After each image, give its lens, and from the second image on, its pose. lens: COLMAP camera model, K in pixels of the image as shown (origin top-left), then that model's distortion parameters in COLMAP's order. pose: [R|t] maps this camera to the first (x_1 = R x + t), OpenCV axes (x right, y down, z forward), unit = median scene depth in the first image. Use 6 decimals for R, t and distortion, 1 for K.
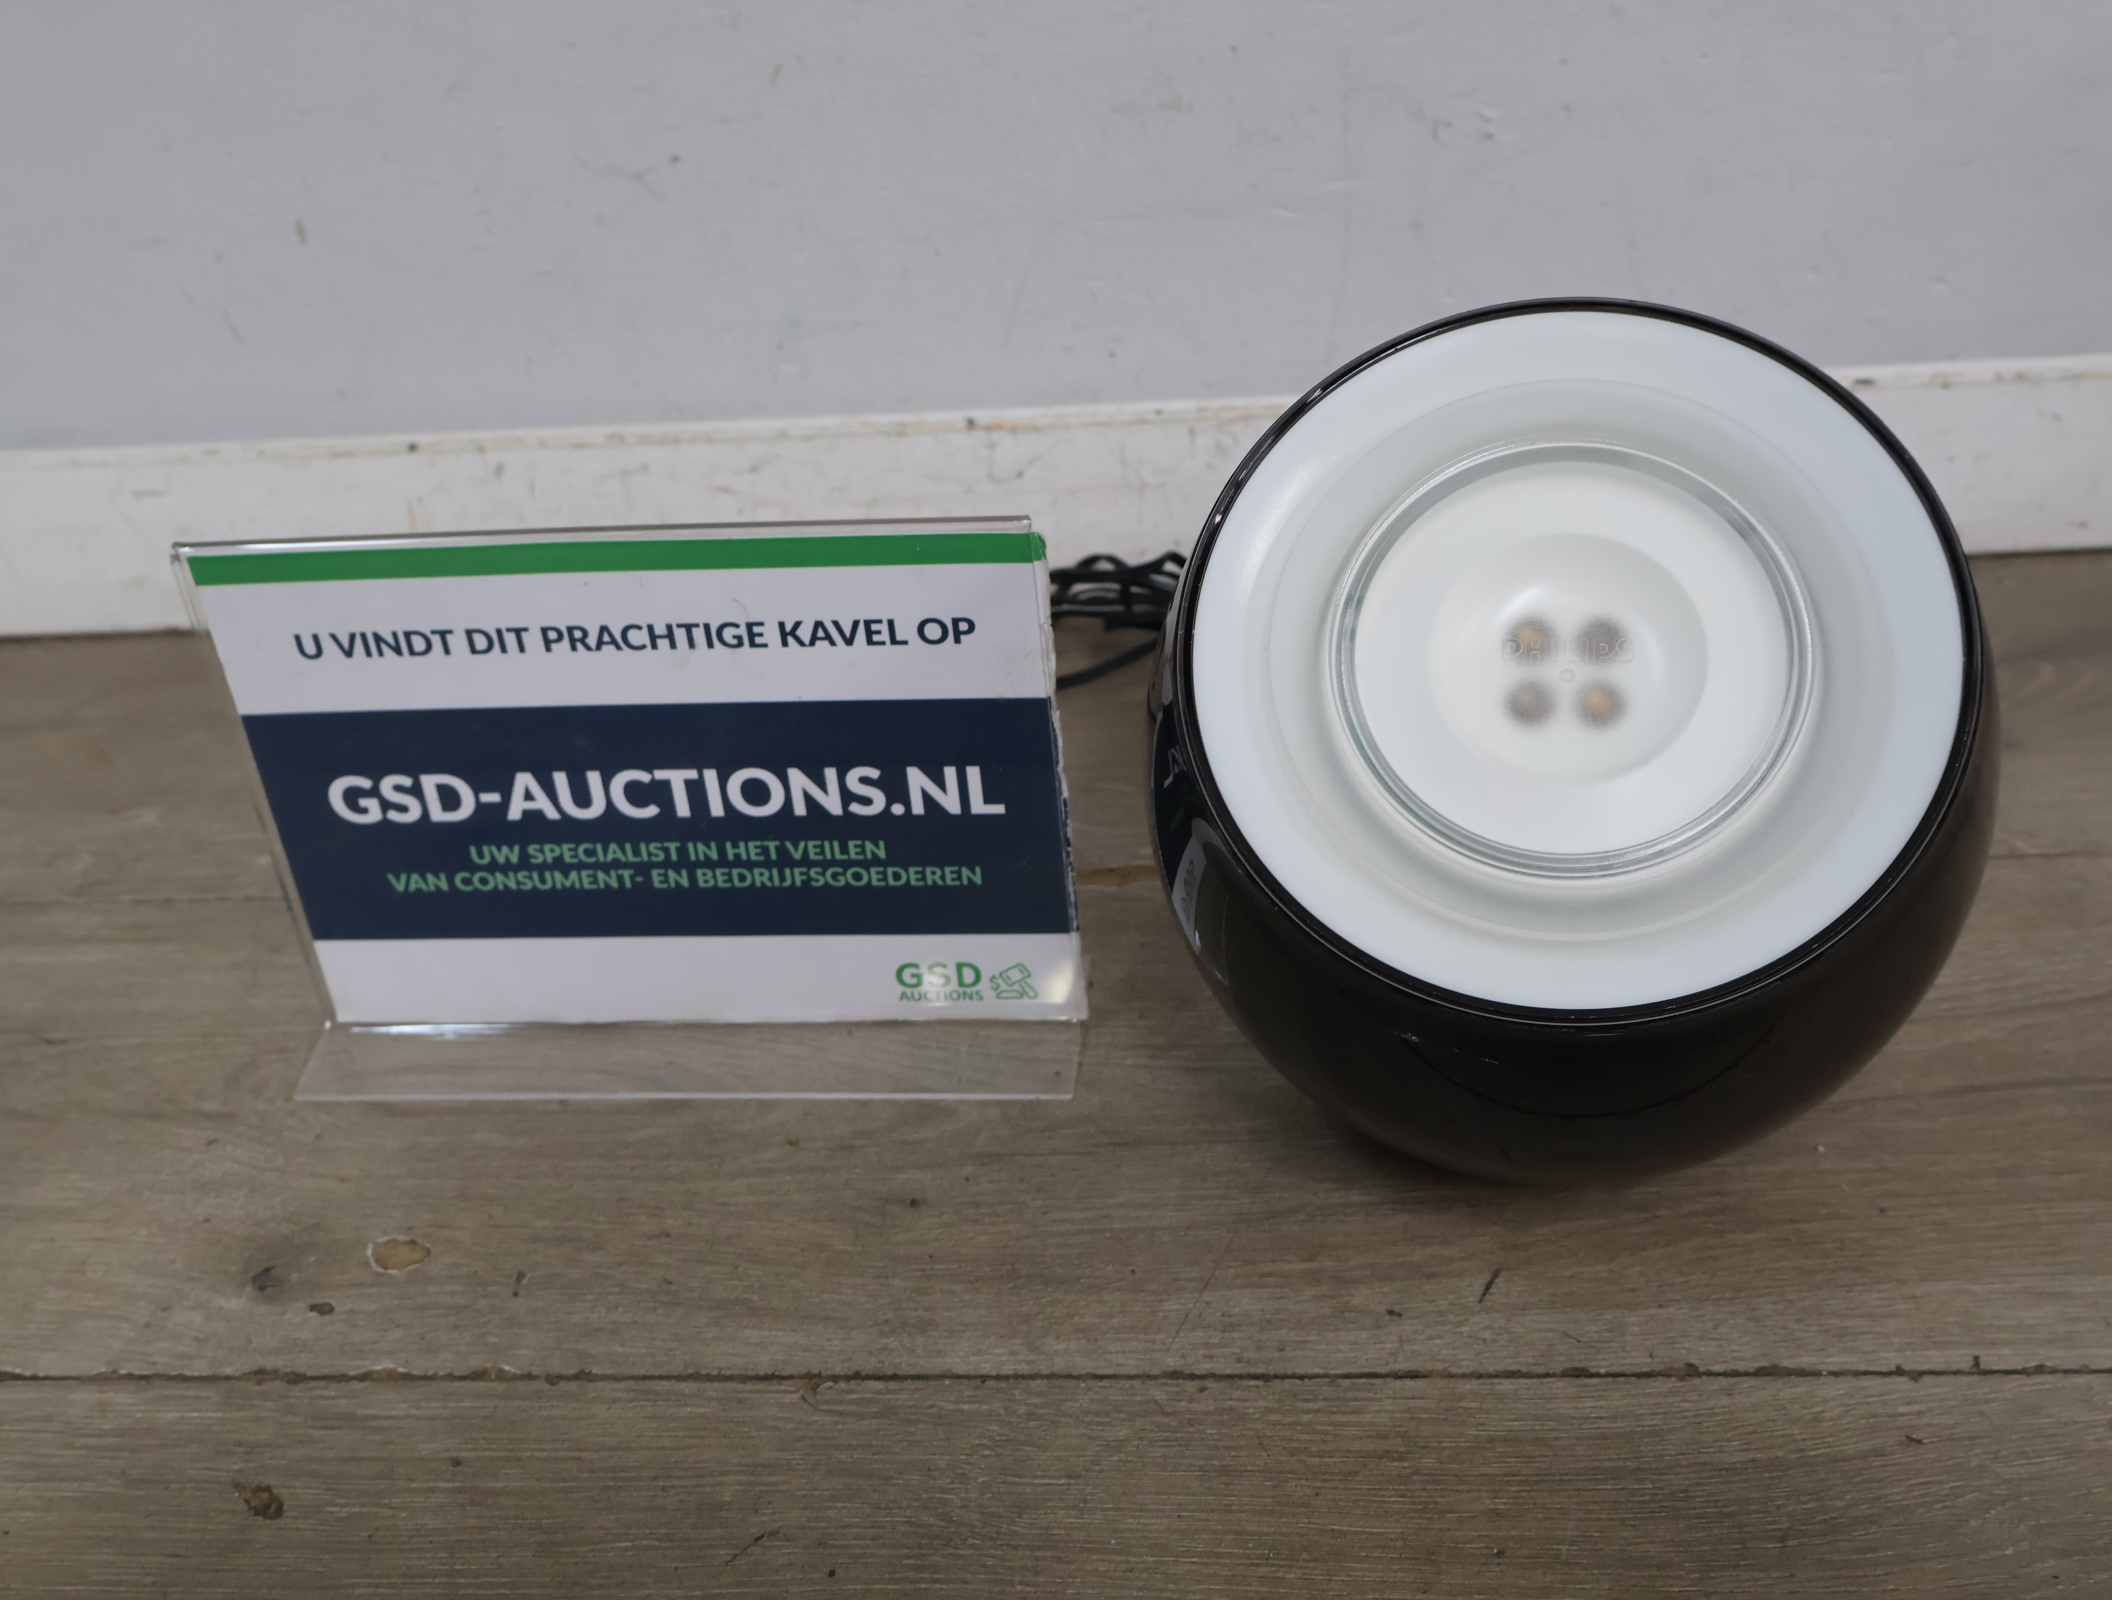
lens RADIAL K [[2358.3, 0, 1062.3], [0, 2358.3, 794.0], [0, 0, 1]] dist [0.005602, 0.000000]
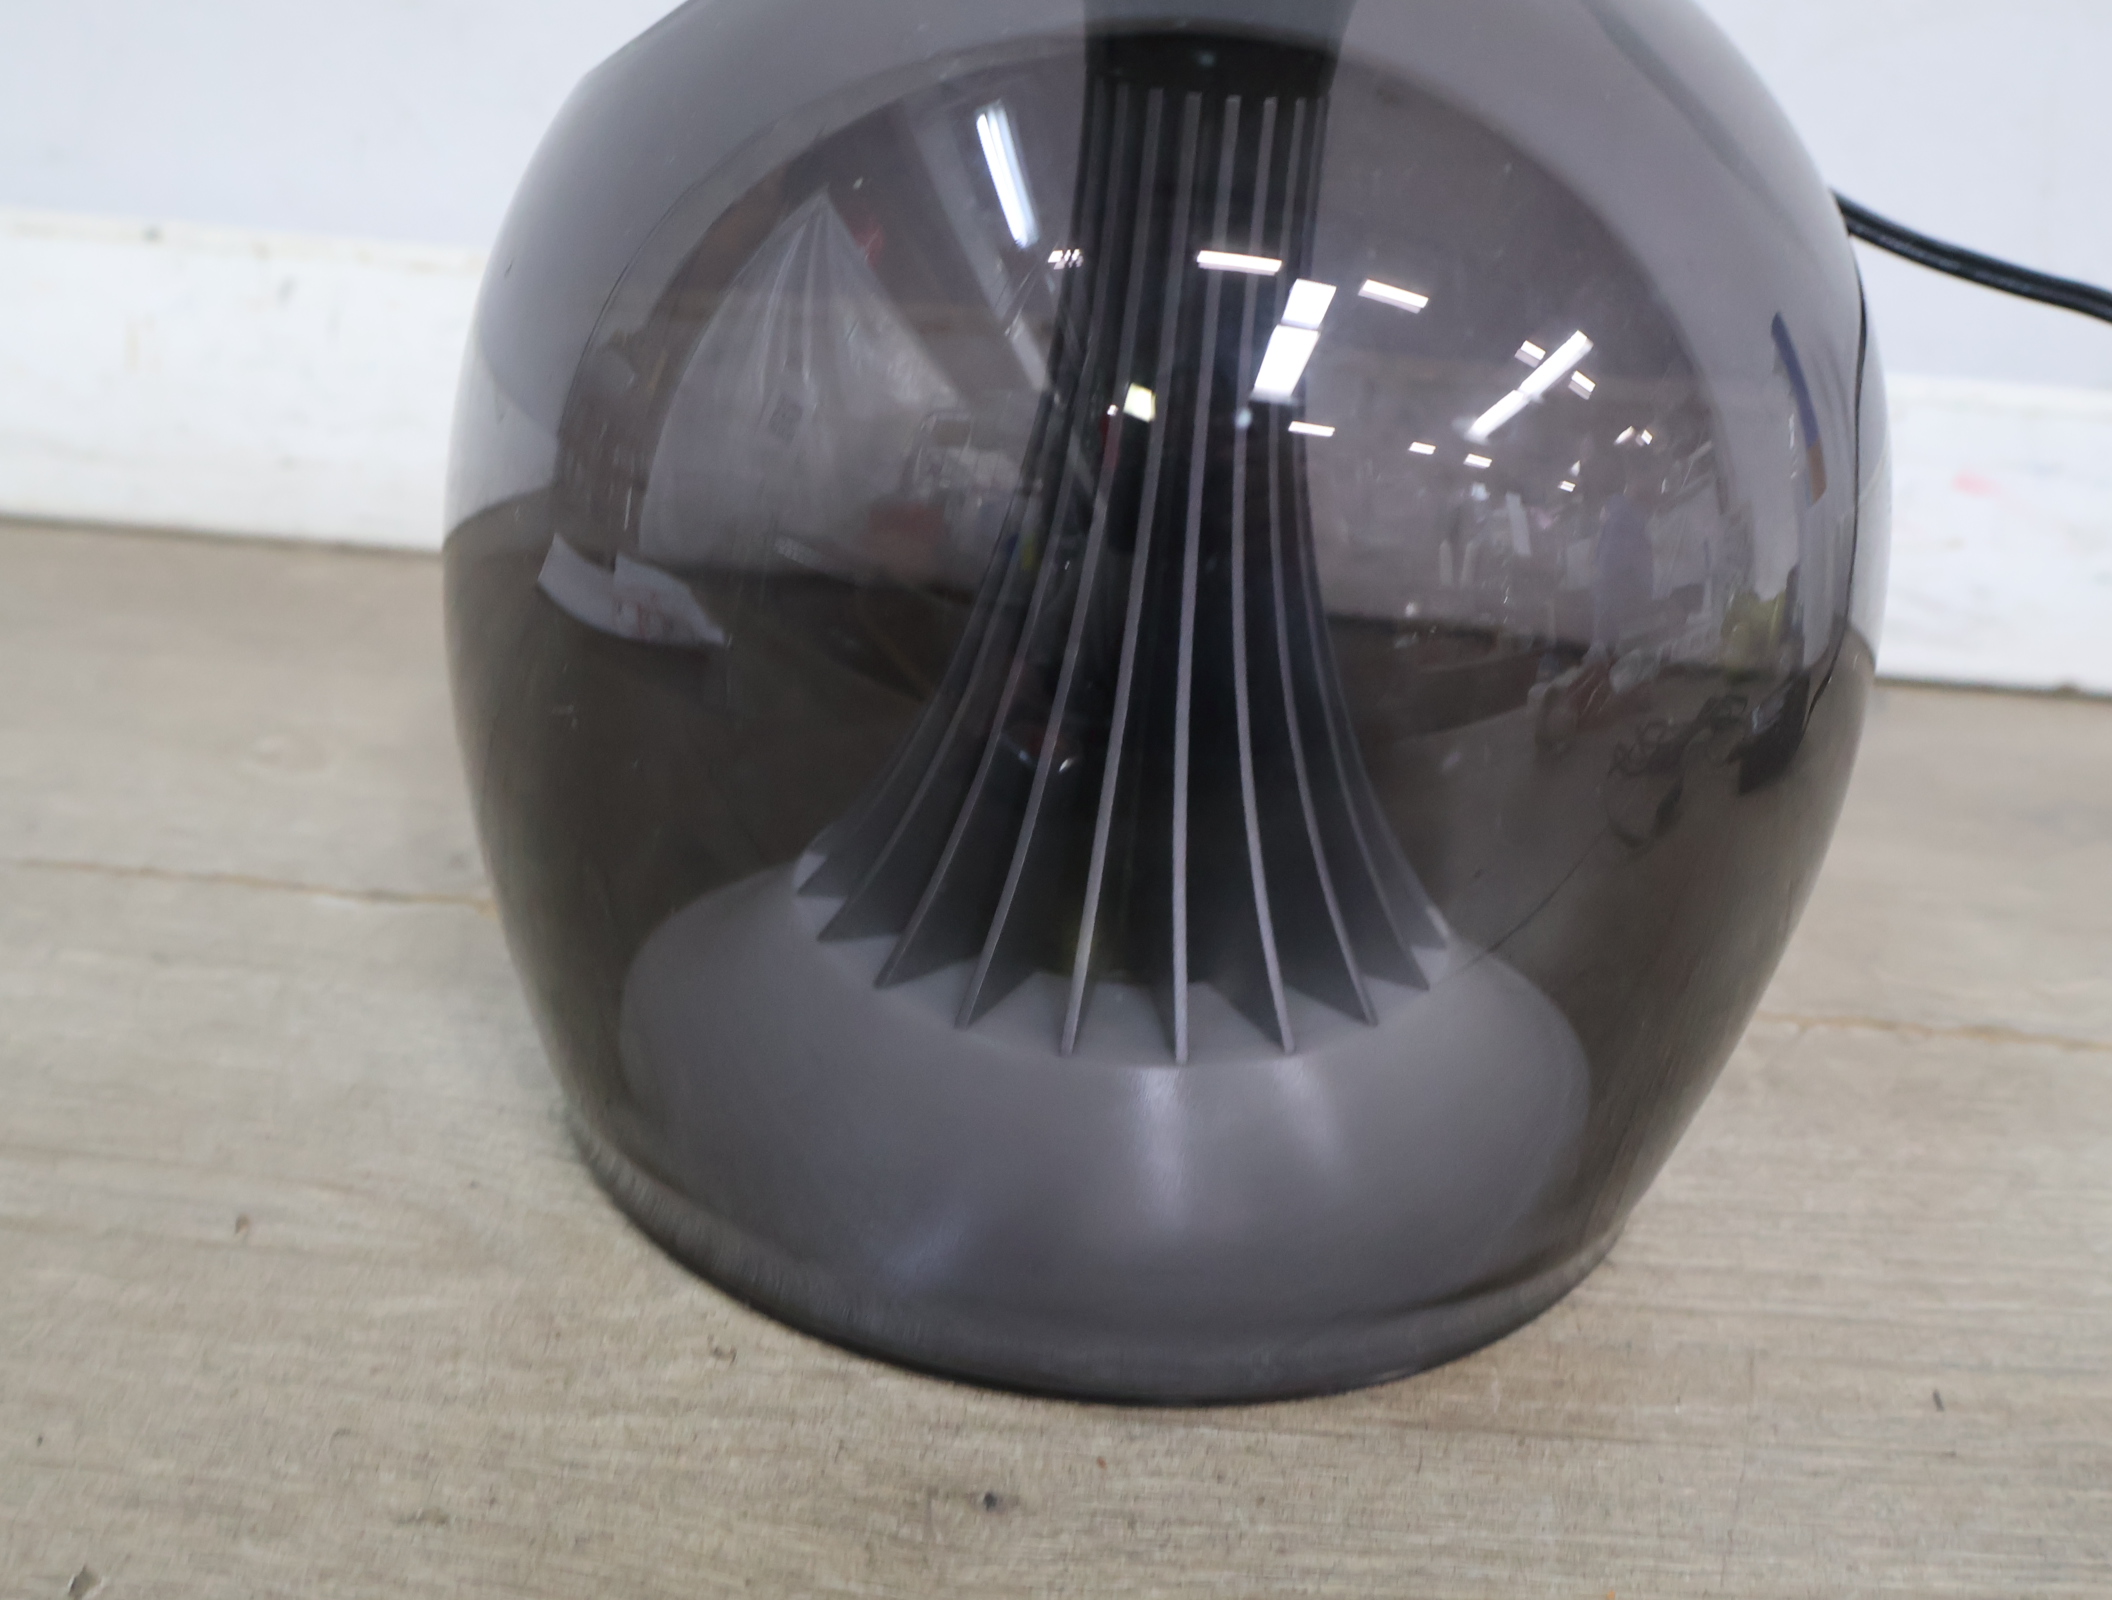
lens RADIAL K [[2358.3, 0, 1041.5], [0, 2358.3, 813.3], [0, 0, 1]] dist [0.005602, 0.000000]
pose [[0.986626, 0.129647, 0.098798, -0.117714], [-0.112033, 0.979621, -0.166707, 0.118816], [-0.118397, 0.153409, 0.981044, 0.533391]]
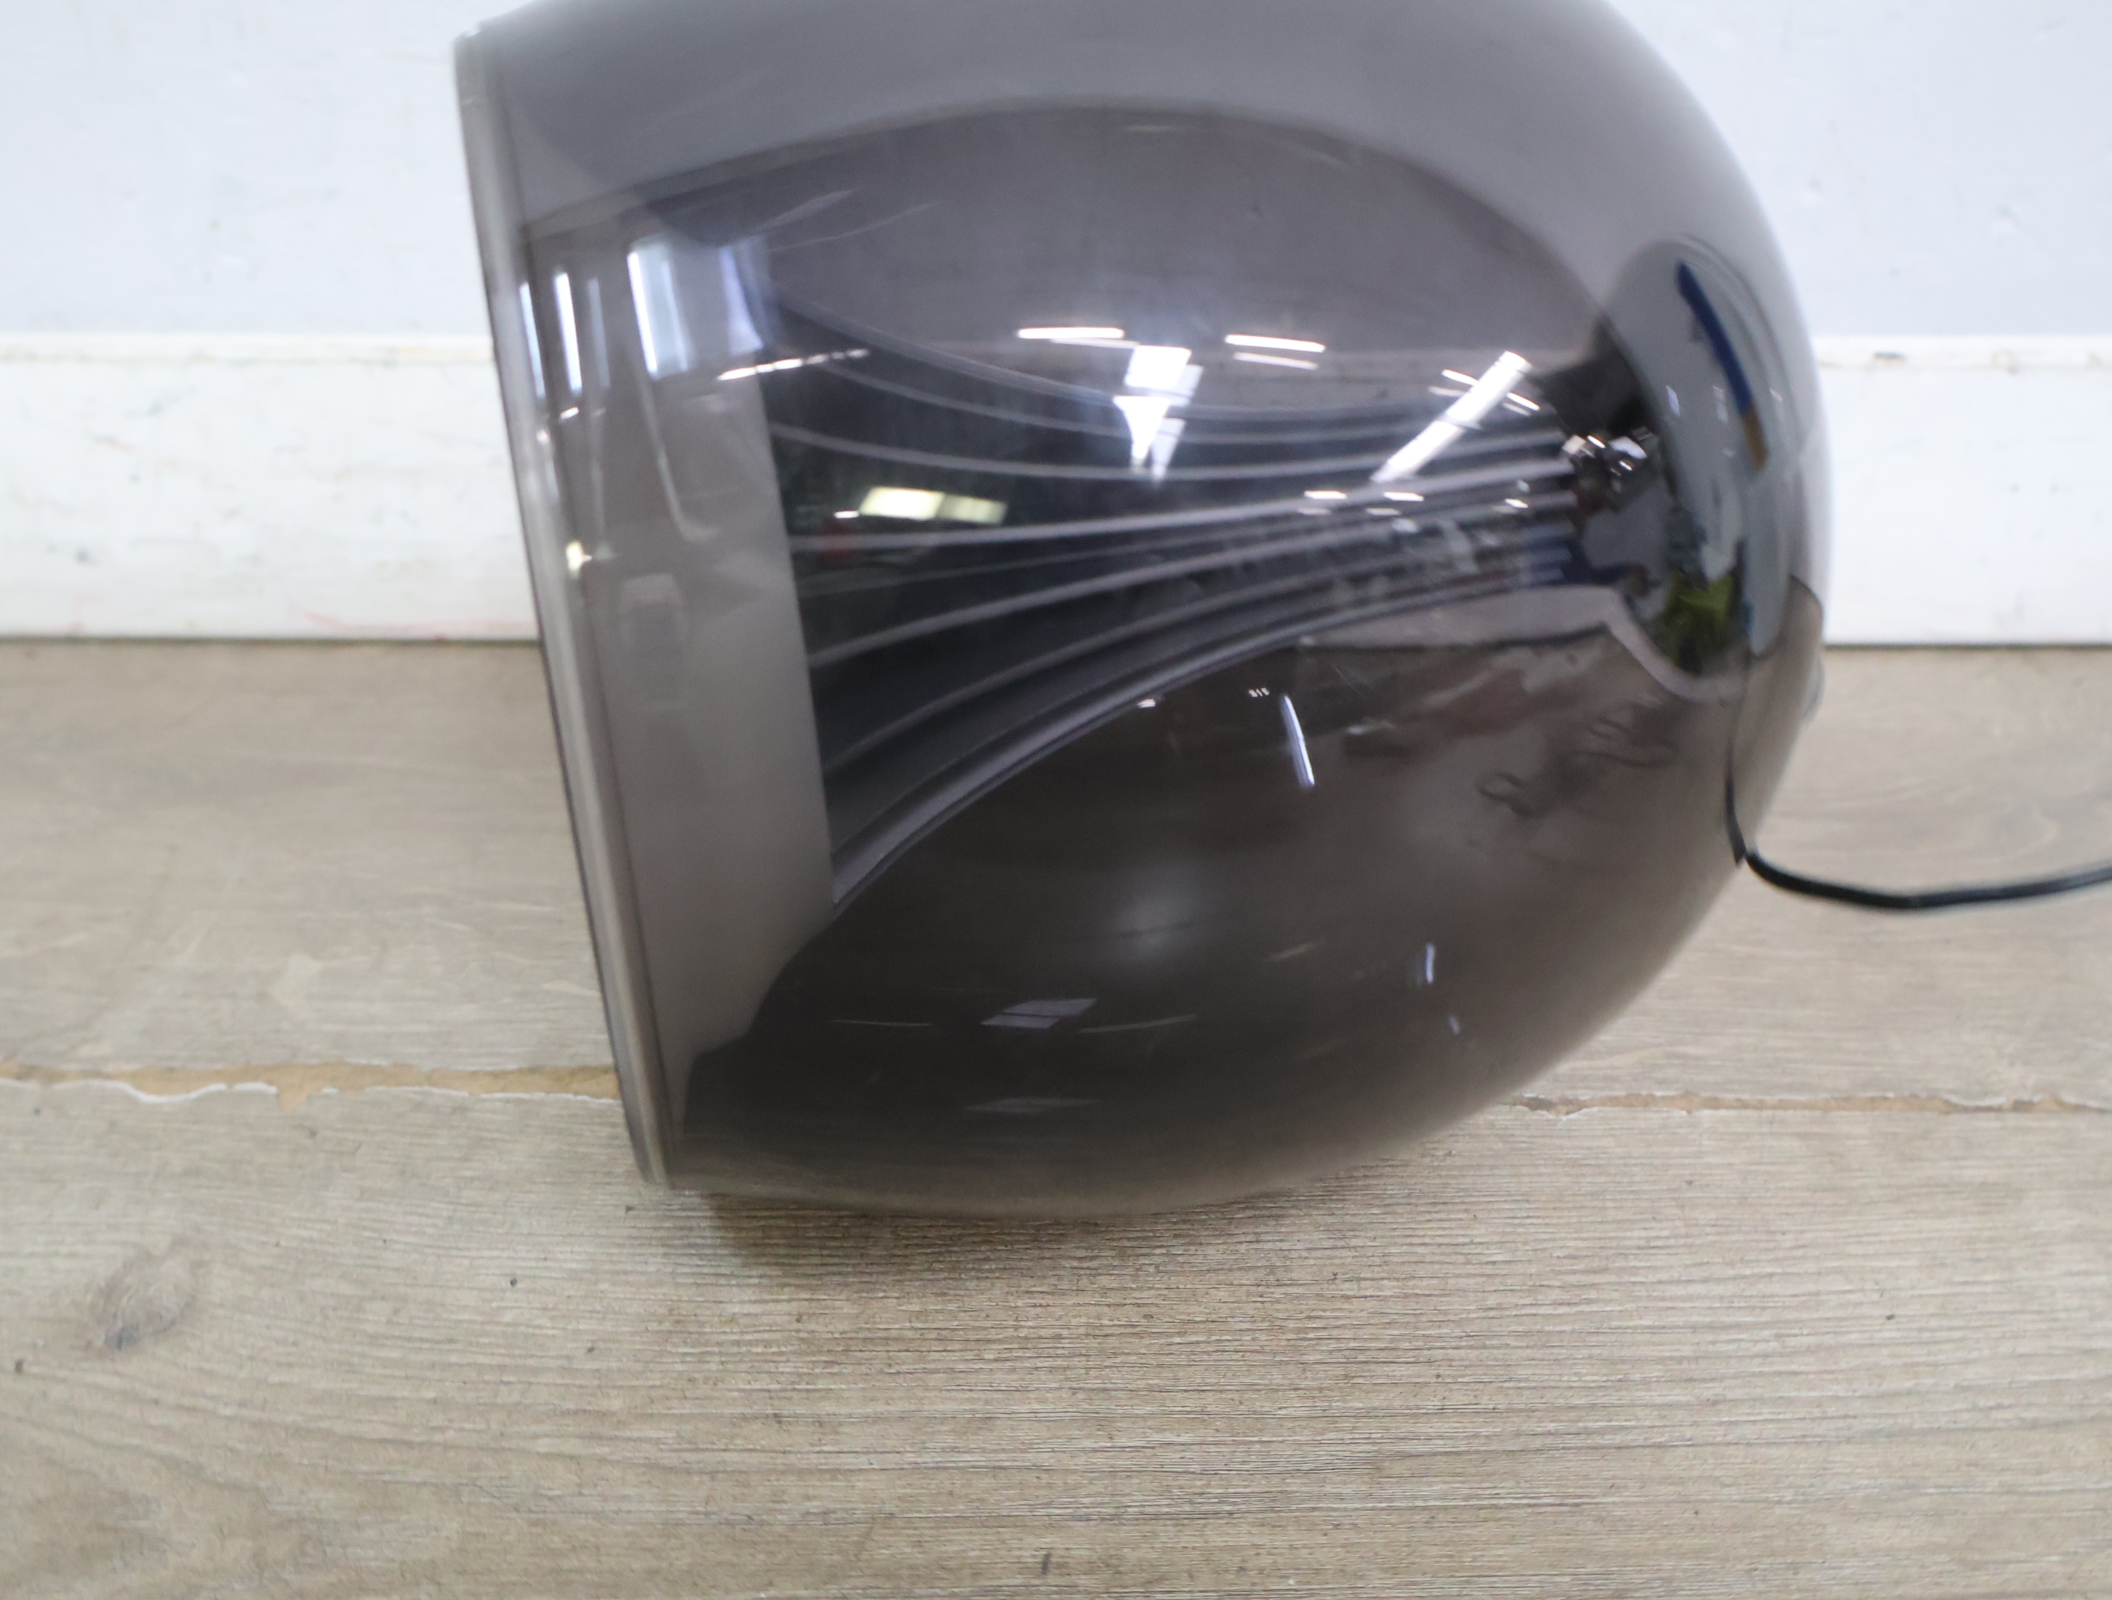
lens RADIAL K [[2358.3, 0, 1056.5], [0, 2358.3, 799.1], [0, 0, 1]] dist [0.005602, 0.000000]
pose [[0.997018, 0.049974, 0.058794, 0.109675], [-0.044538, 0.994909, -0.090397, 0.017505], [-0.063012, 0.087509, 0.994169, 0.515337]]
